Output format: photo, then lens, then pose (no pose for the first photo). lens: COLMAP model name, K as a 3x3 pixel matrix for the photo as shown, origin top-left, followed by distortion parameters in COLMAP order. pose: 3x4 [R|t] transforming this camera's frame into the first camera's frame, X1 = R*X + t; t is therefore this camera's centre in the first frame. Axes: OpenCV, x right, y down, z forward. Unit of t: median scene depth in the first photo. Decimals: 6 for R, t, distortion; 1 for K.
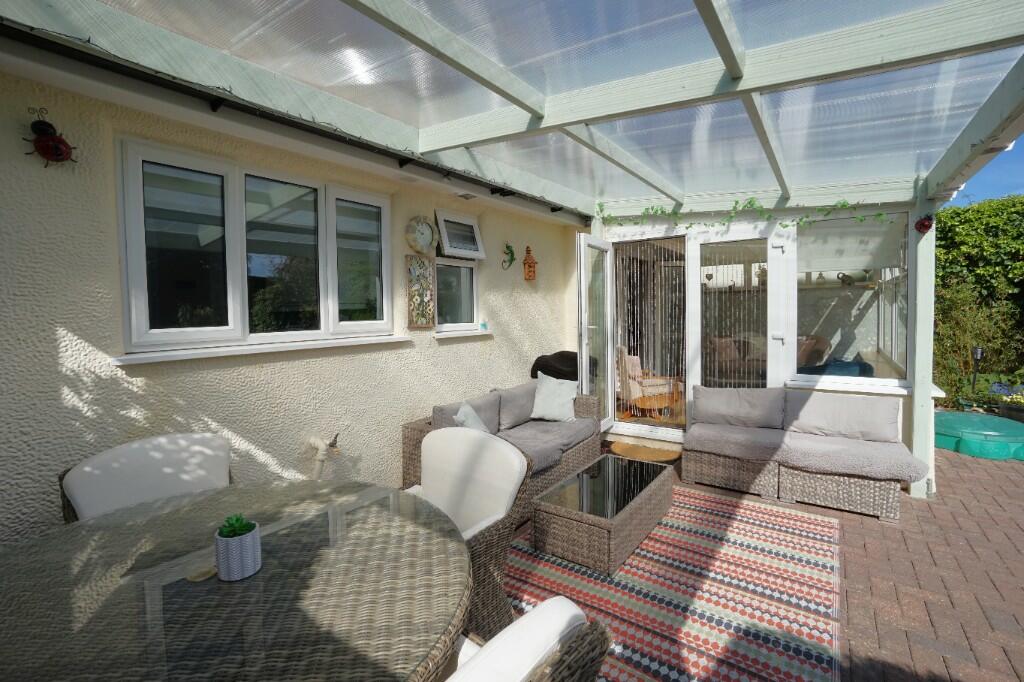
lens RADIAL K [[453.9, 0, 508.0], [0, 453.9, 329.7], [0, 0, 1]] dist [-0.056028, 0.019424]
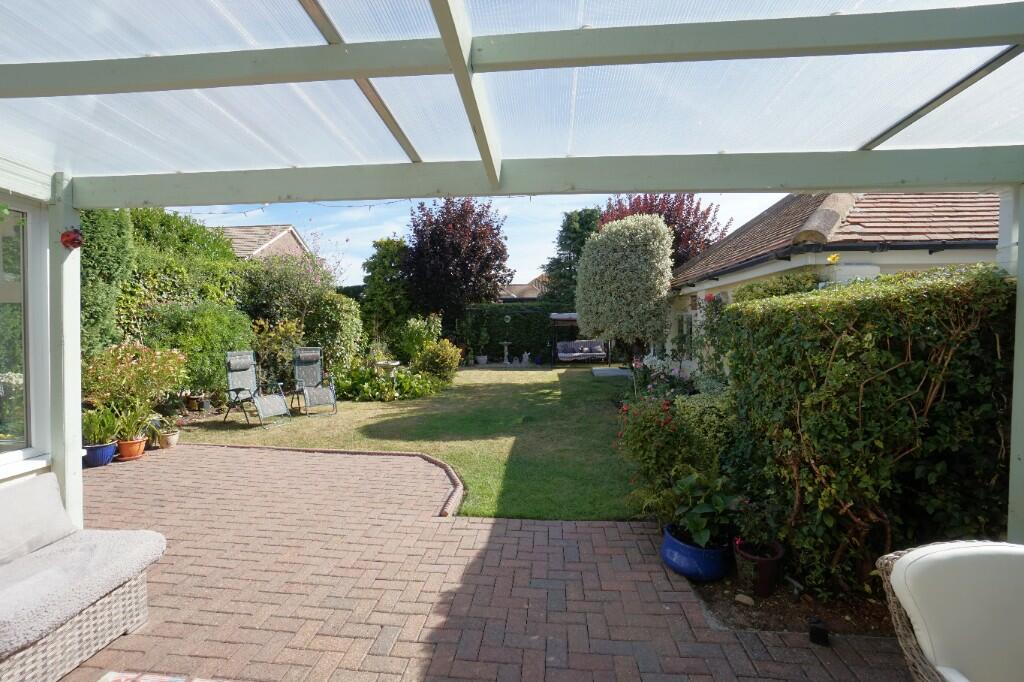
lens RADIAL K [[453.9, 0, 508.0], [0, 453.9, 329.7], [0, 0, 1]] dist [-0.056028, 0.019424]
pose [[-0.511220, 0.007082, 0.859421, -0.062049], [0.049066, 0.998576, 0.020958, -0.033784], [-0.858048, 0.052883, -0.510839, 0.430008]]
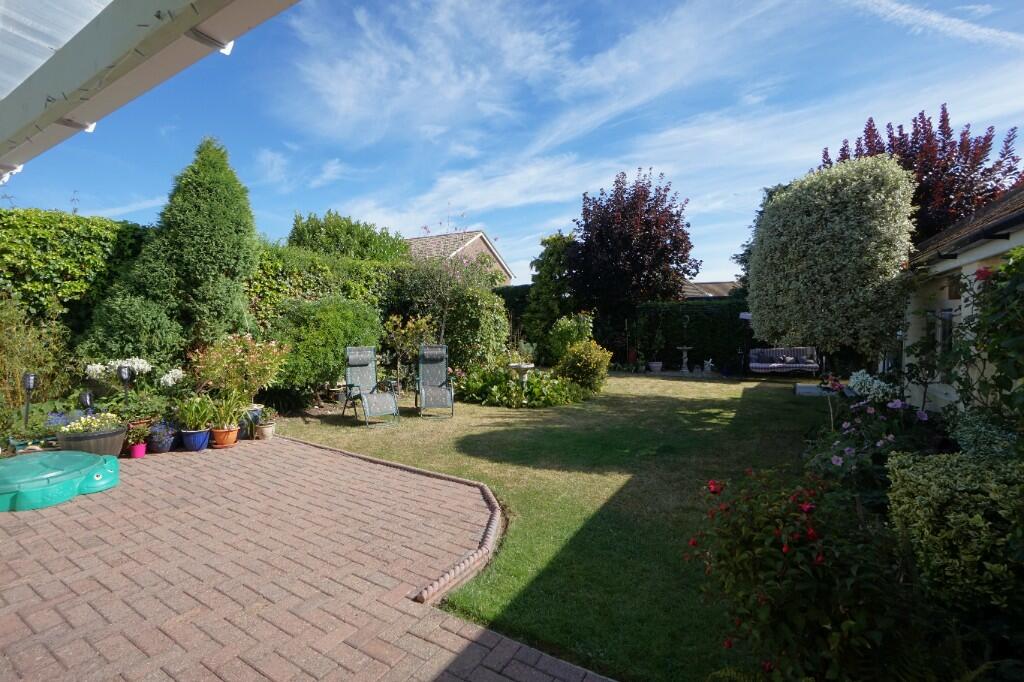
lens RADIAL K [[453.9, 0, 508.0], [0, 453.9, 329.7], [0, 0, 1]] dist [-0.056028, 0.019424]
pose [[-0.101142, 0.007615, 0.994843, 0.116599], [0.035935, 0.999346, -0.003996, -0.009546], [-0.994223, 0.035345, -0.101350, 0.136394]]
